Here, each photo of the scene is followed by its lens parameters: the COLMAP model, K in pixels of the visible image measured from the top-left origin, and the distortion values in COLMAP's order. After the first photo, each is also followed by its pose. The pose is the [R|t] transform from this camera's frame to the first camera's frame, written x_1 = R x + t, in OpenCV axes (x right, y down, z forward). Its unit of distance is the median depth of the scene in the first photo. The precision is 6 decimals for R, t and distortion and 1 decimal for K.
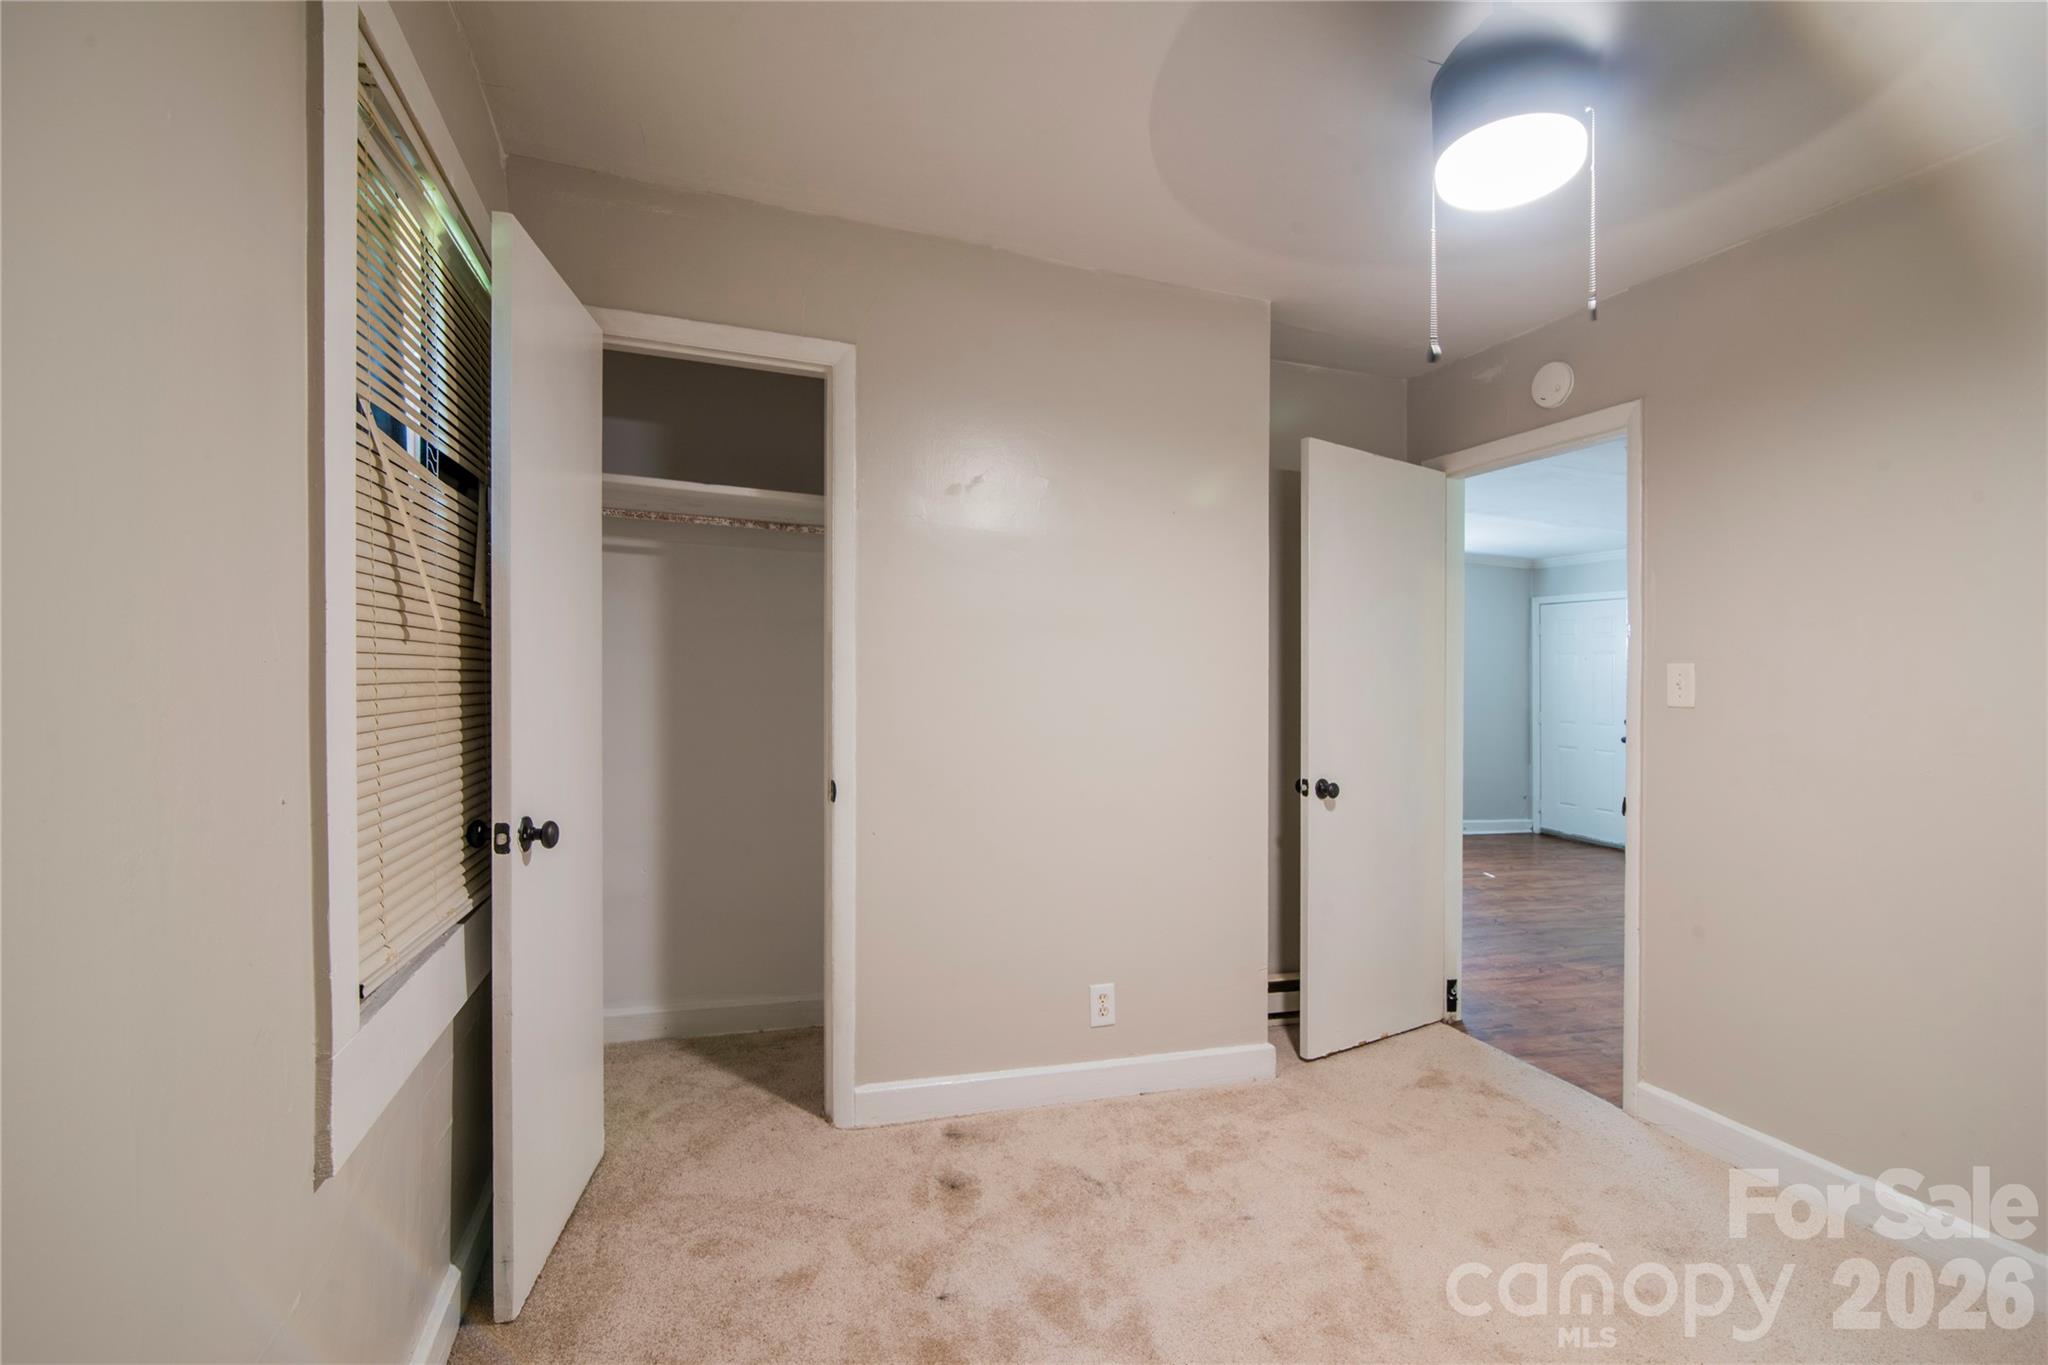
lens RADIAL K [[934.5, 0, 1024.0], [0, 934.5, 682.5], [0, 0, 1]] dist [-0.001790, 0.000033]
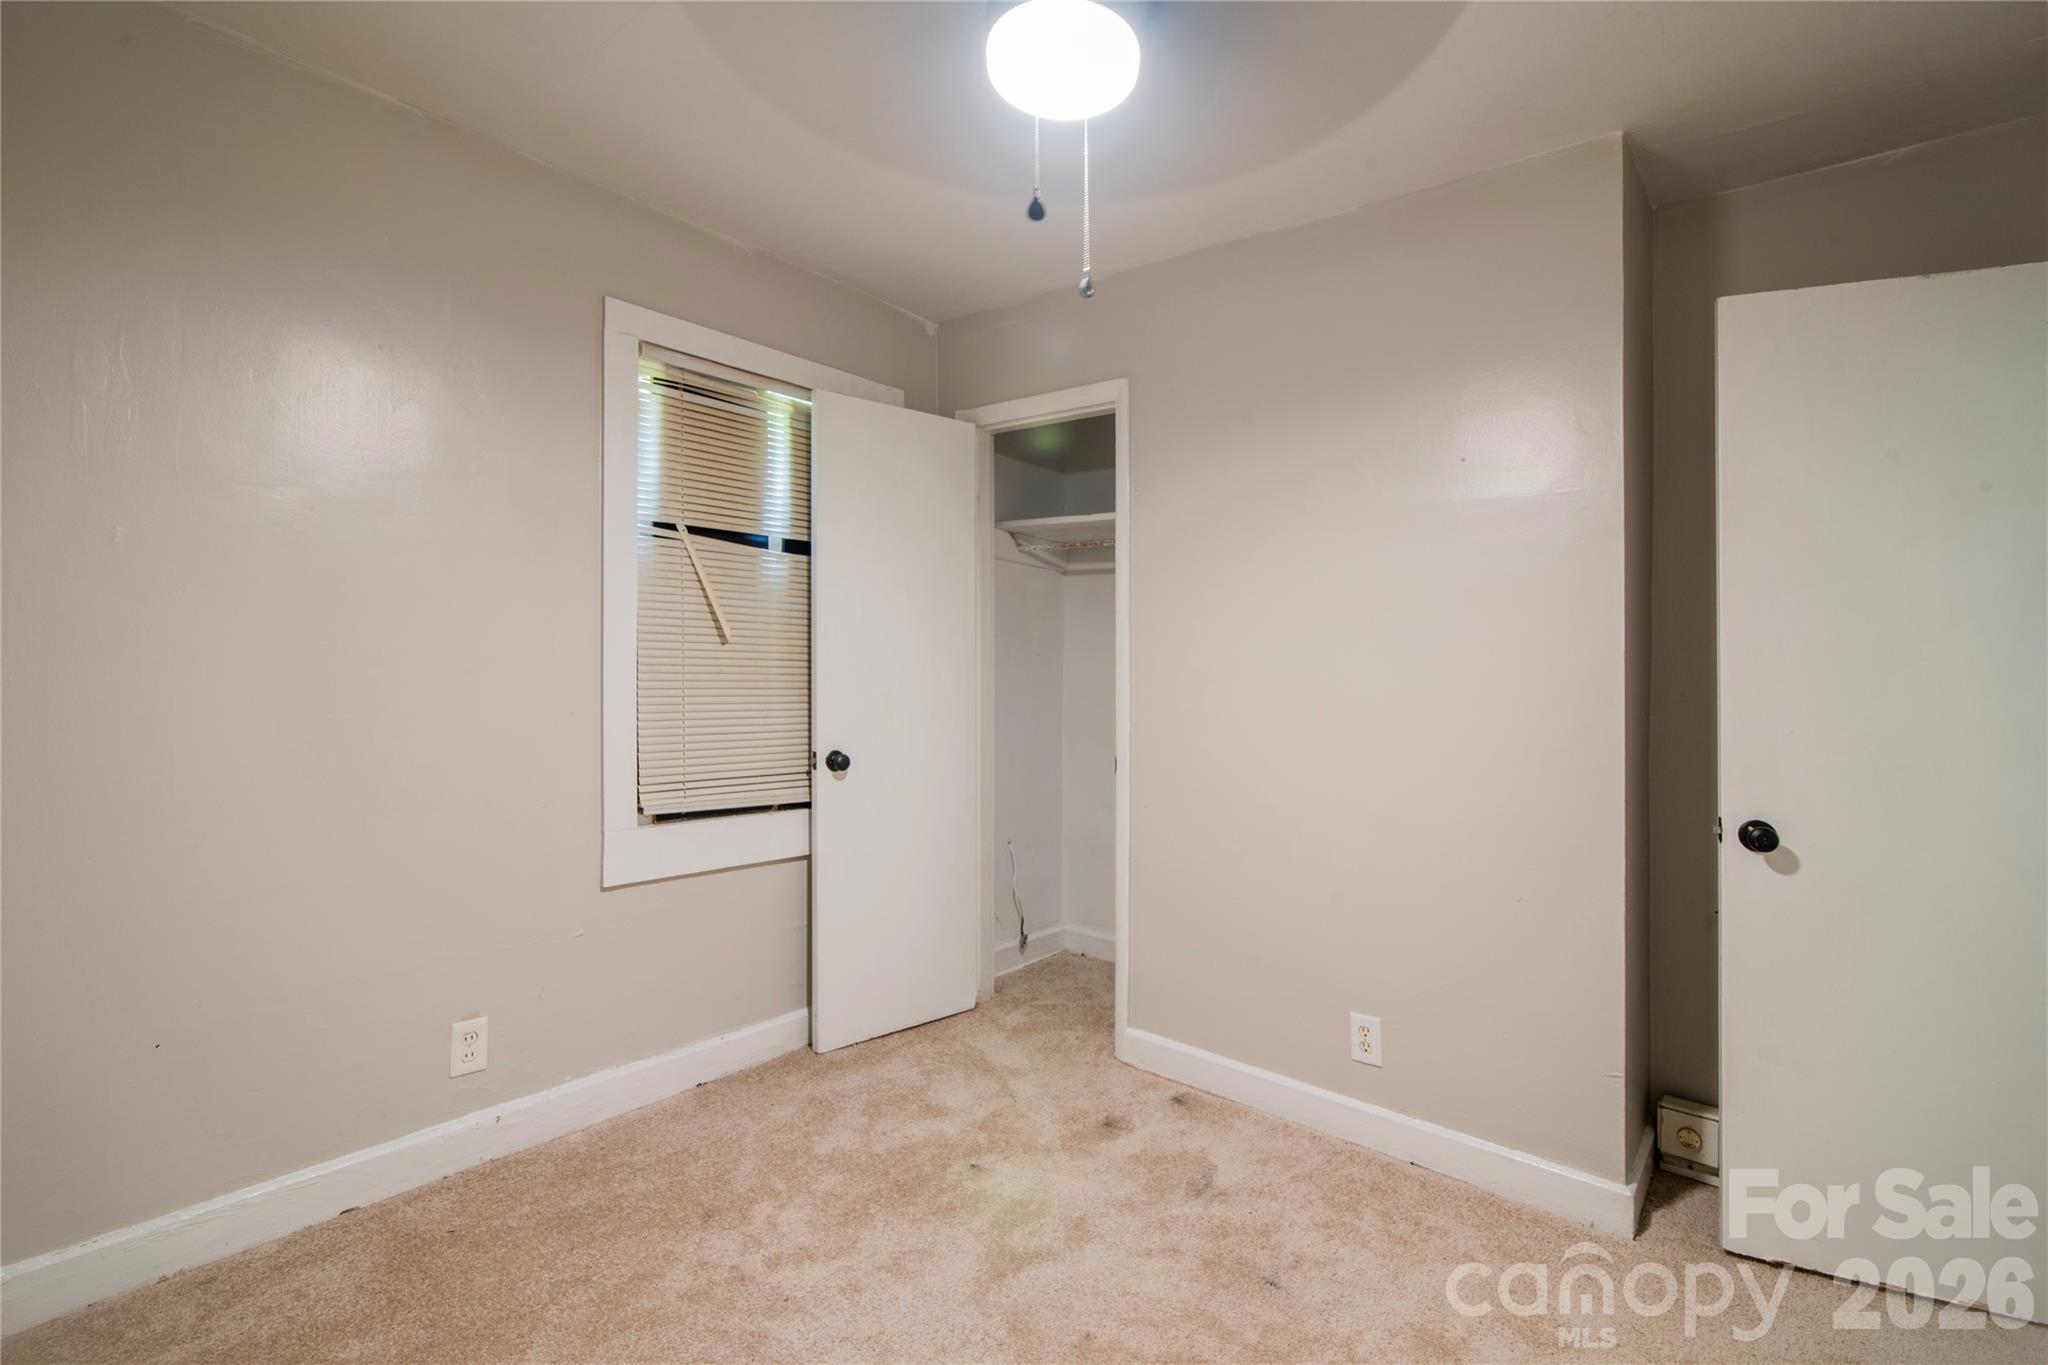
lens RADIAL K [[970.8, 0, 1020.6], [0, 970.8, 654.6], [0, 0, 1]] dist [0.001591, 0.000203]
pose [[0.516625, -0.016503, -0.856053, 0.766728], [0.004387, 0.999852, -0.016628, -0.002186], [0.856200, 0.004835, 0.516621, 0.272431]]
